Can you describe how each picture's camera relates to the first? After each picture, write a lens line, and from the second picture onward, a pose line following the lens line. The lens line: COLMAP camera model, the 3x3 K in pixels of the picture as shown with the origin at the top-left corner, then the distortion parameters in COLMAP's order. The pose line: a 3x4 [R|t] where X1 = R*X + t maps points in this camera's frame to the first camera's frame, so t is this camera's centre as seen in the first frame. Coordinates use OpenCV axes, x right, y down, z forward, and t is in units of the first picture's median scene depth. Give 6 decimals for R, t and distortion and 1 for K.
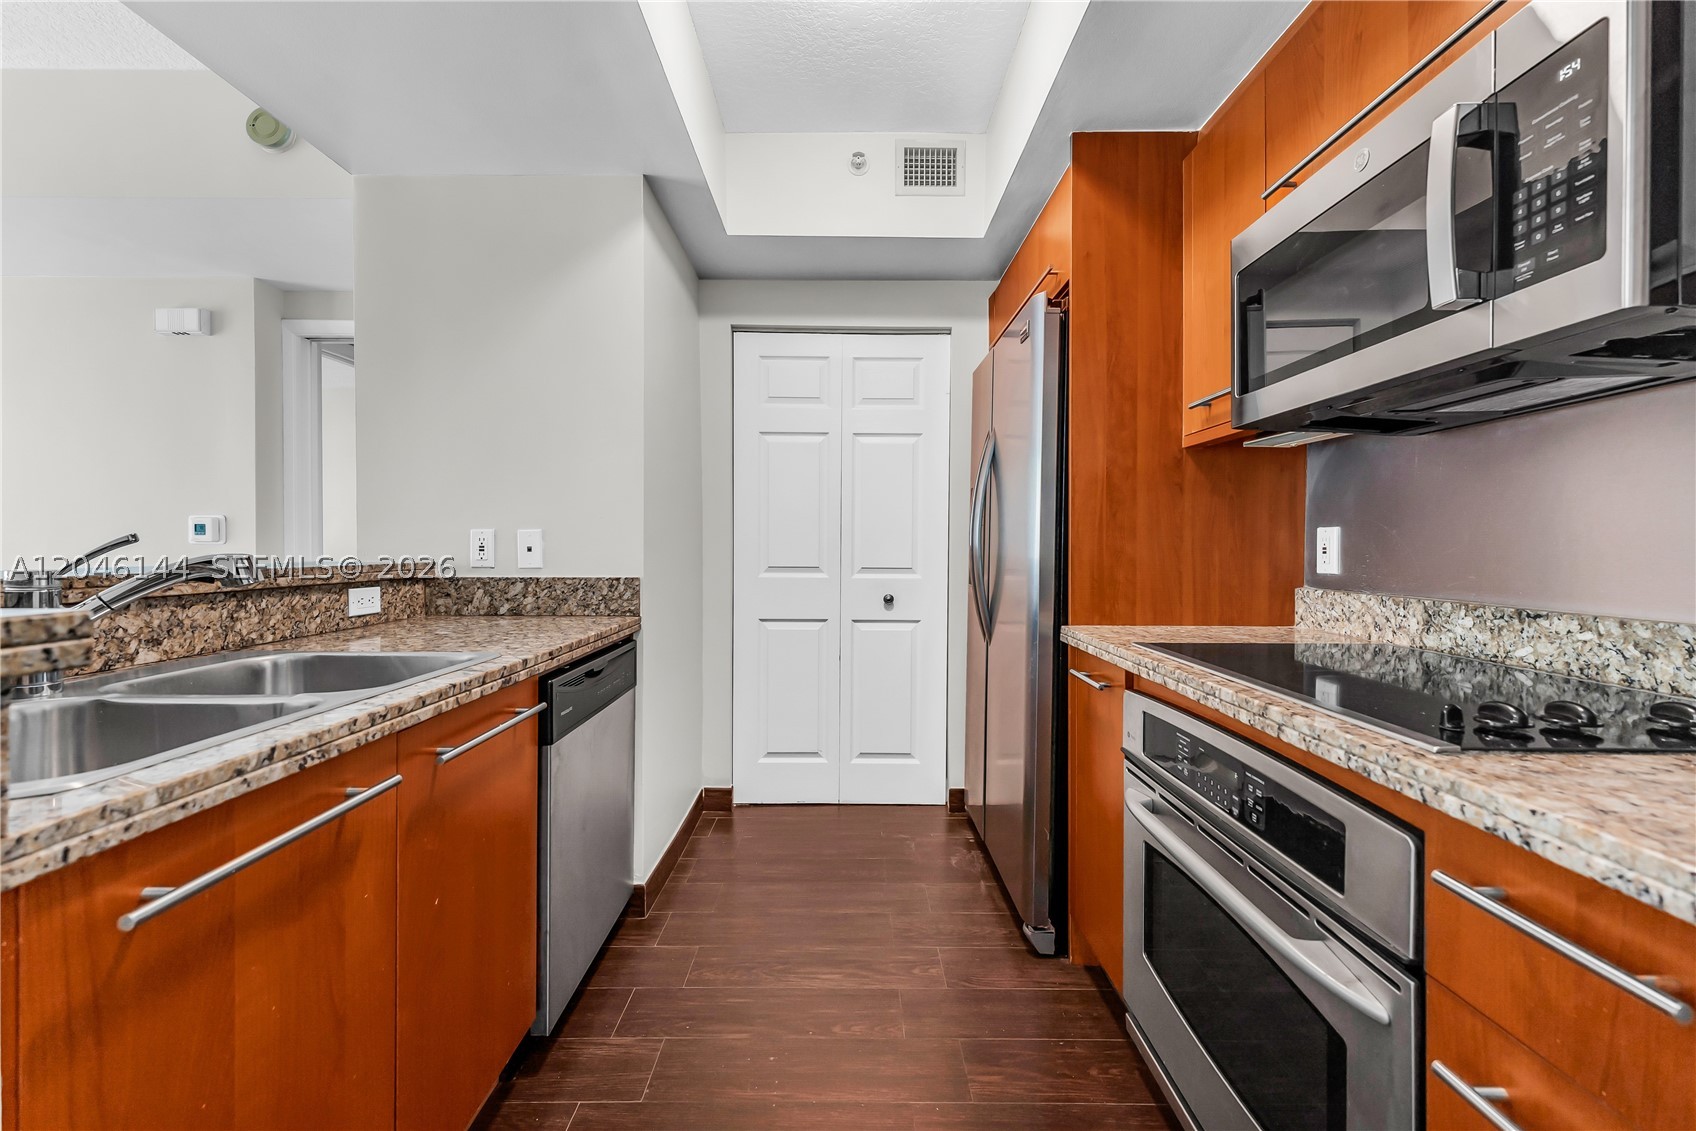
lens RADIAL K [[690.9, 0, 843.5], [0, 690.9, 553.2], [0, 0, 1]] dist [0.003384, -0.000272]
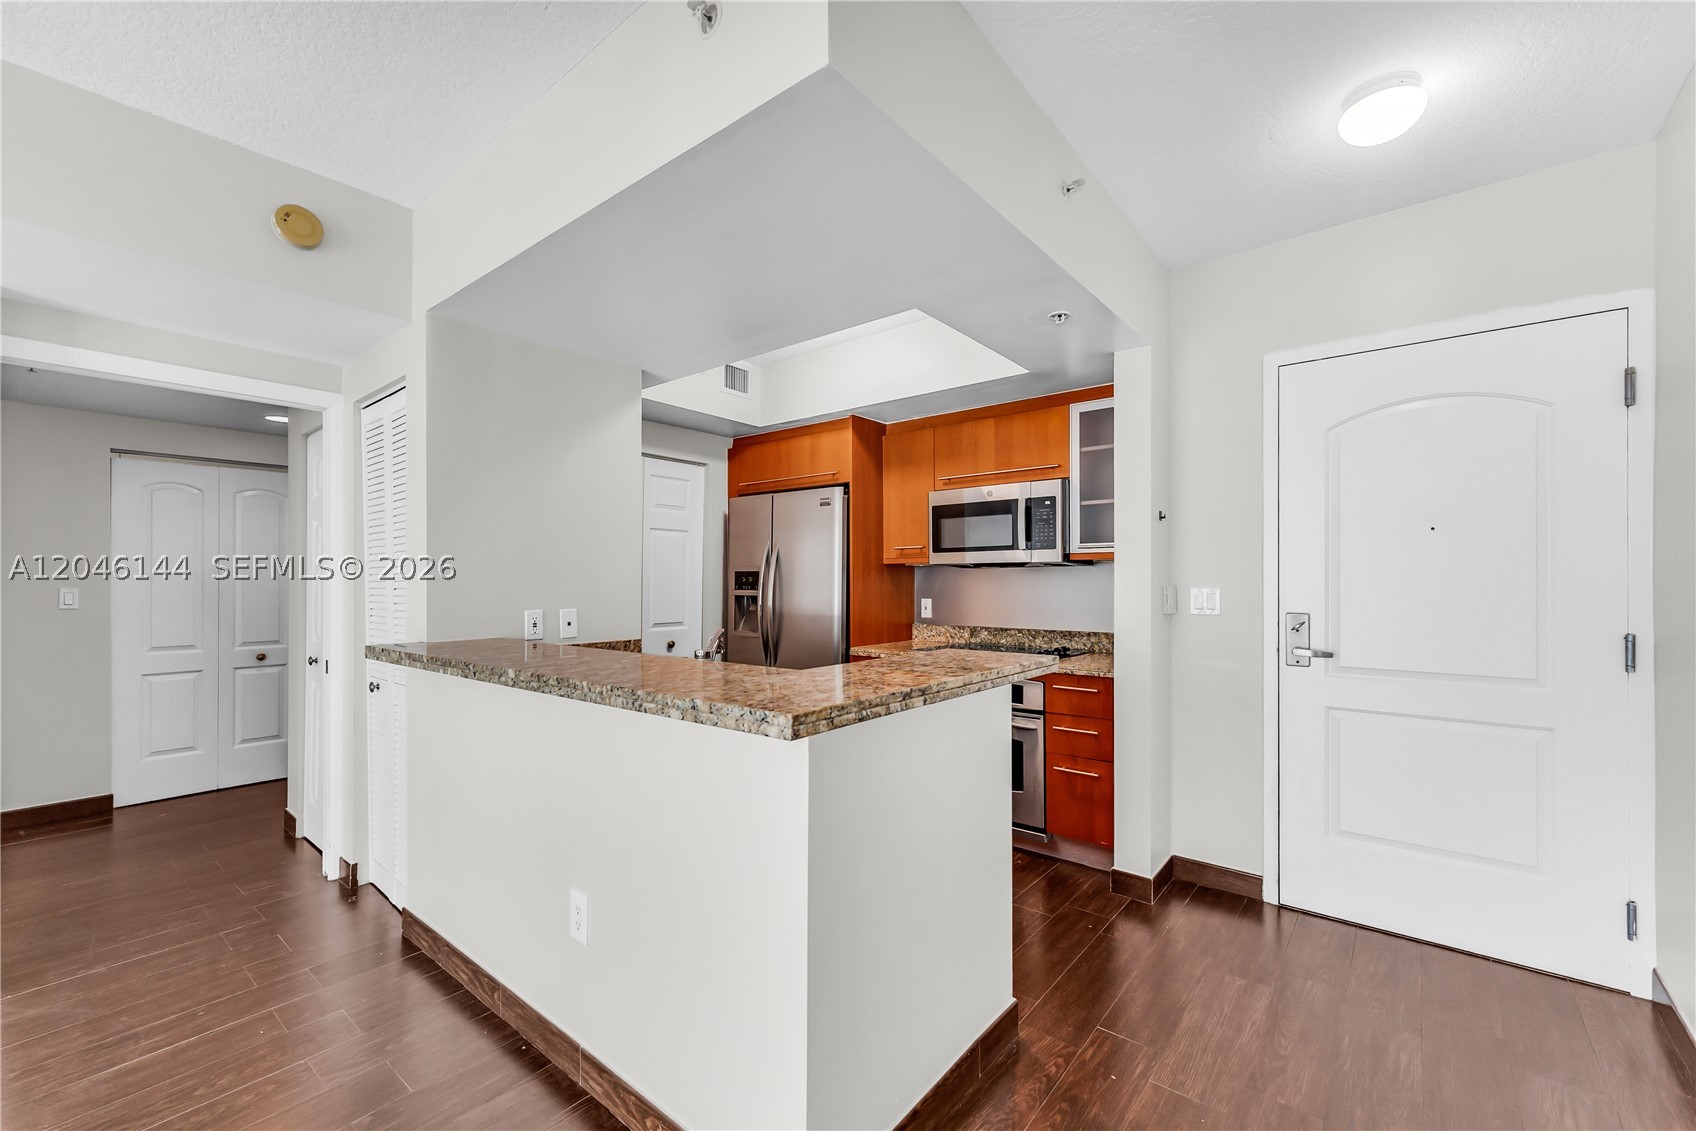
lens RADIAL K [[696.2, 0, 842.0], [0, 696.2, 576.4], [0, 0, 1]] dist [0.002902, -0.000110]
pose [[0.635303, 0.001188, 0.772262, -1.727980], [0.012501, 0.999852, -0.011822, -0.112777], [-0.772162, 0.017165, 0.635194, -0.419759]]
